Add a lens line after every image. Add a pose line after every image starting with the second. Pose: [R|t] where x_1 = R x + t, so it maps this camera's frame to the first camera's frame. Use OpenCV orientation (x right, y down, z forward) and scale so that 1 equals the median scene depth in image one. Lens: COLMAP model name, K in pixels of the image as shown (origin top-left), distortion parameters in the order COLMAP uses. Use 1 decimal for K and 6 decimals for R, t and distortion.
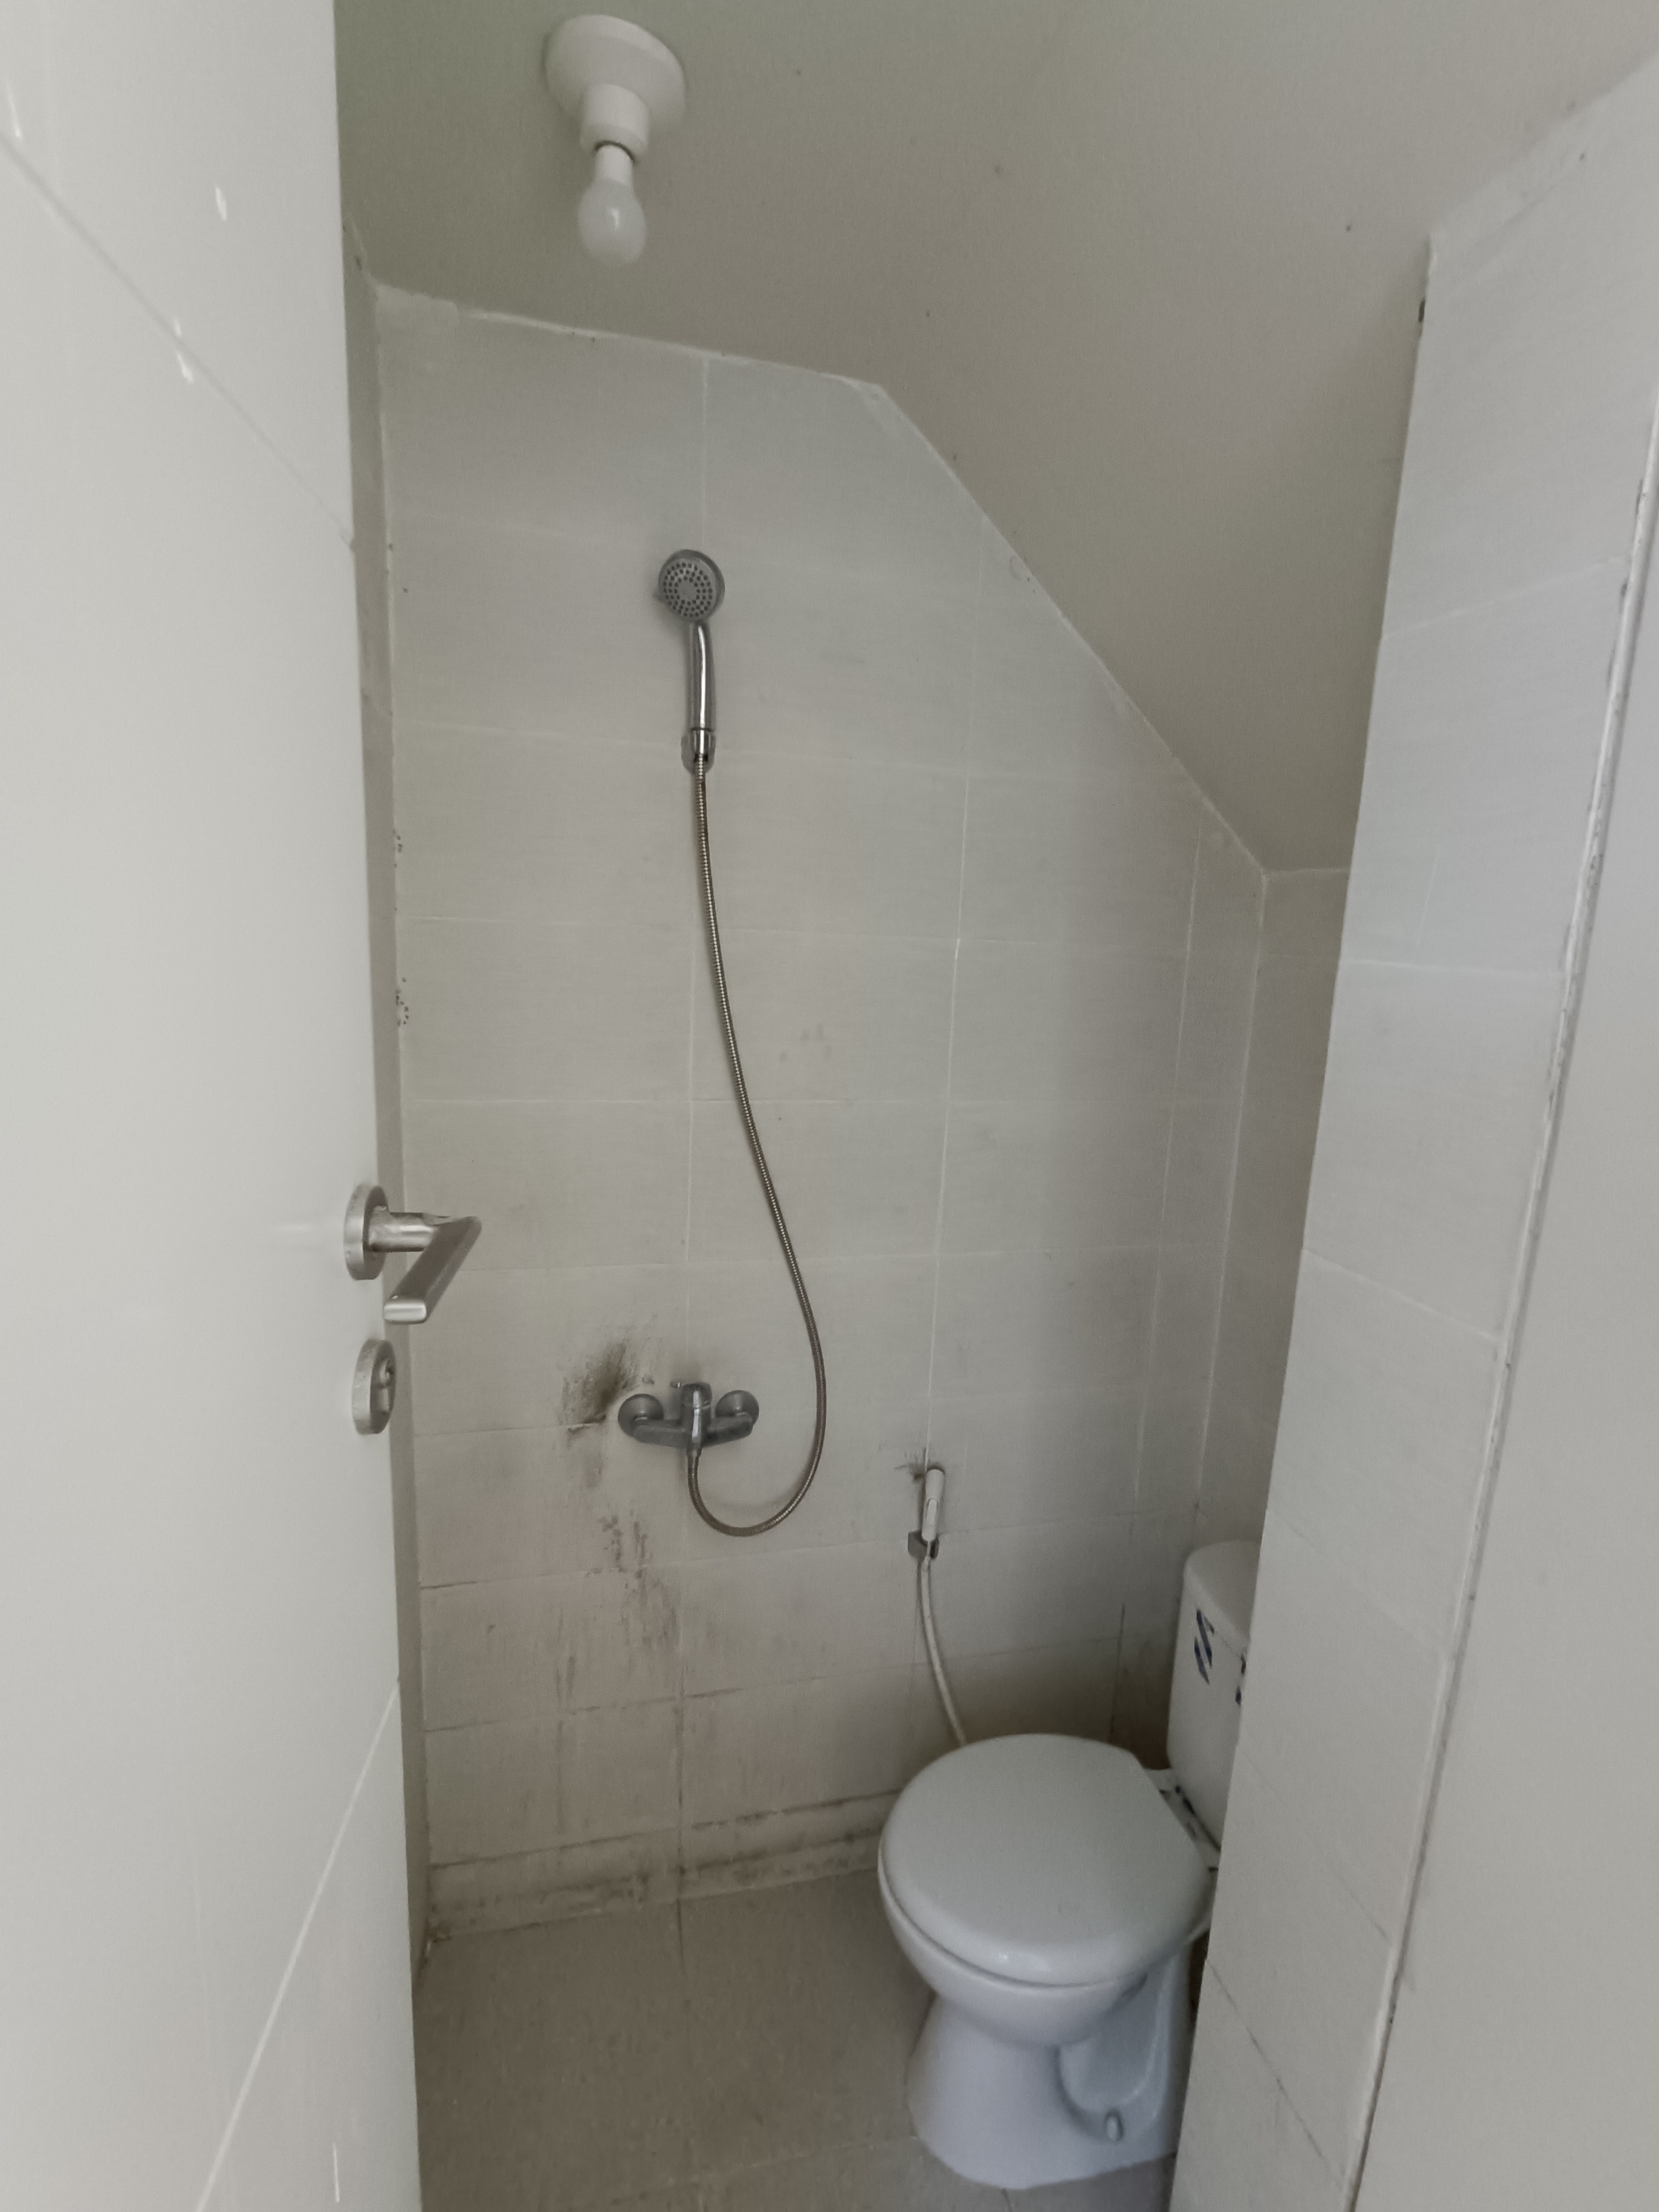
lens RADIAL K [[1012.6, 0, 829.5], [0, 1012.6, 1106.0], [0, 0, 1]] dist [0.002809, 0.000020]
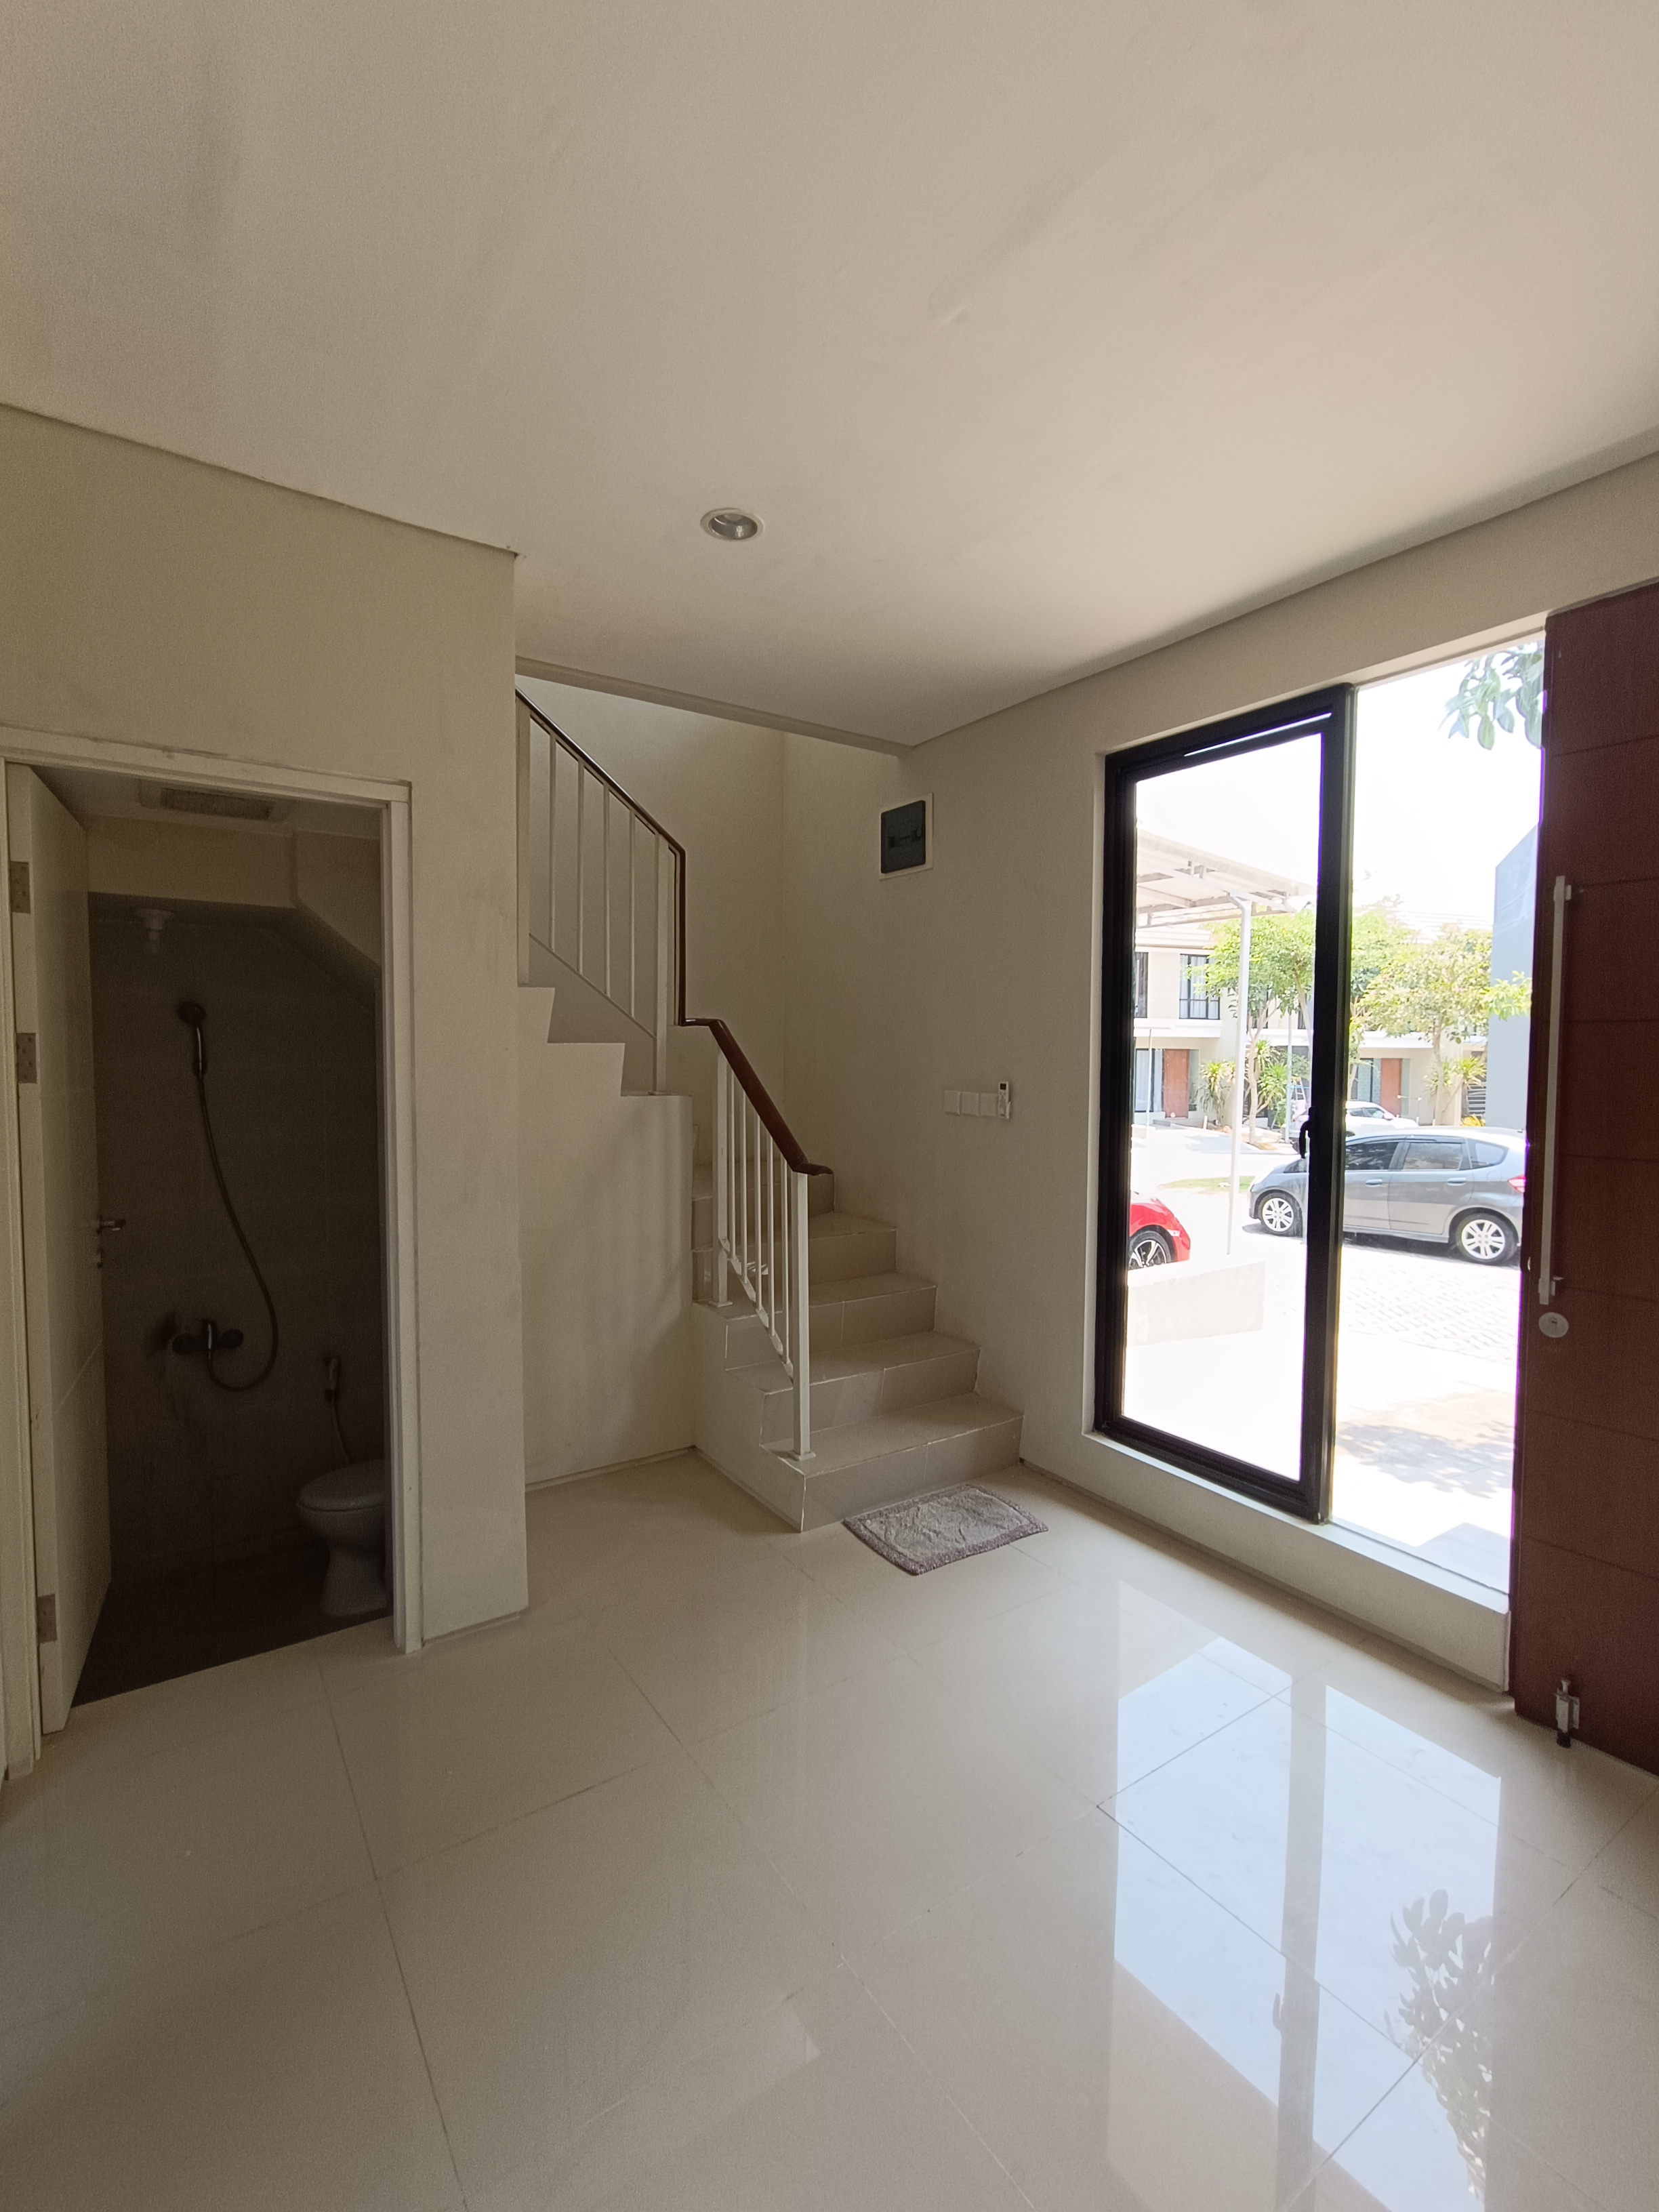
lens RADIAL K [[1012.6, 0, 829.5], [0, 1012.6, 1106.0], [0, 0, 1]] dist [0.002809, 0.000020]
pose [[0.935858, -0.058055, 0.347562, 0.464678], [0.101527, 0.988932, -0.108189, 0.184932], [-0.337435, 0.136537, 0.931394, -1.912868]]
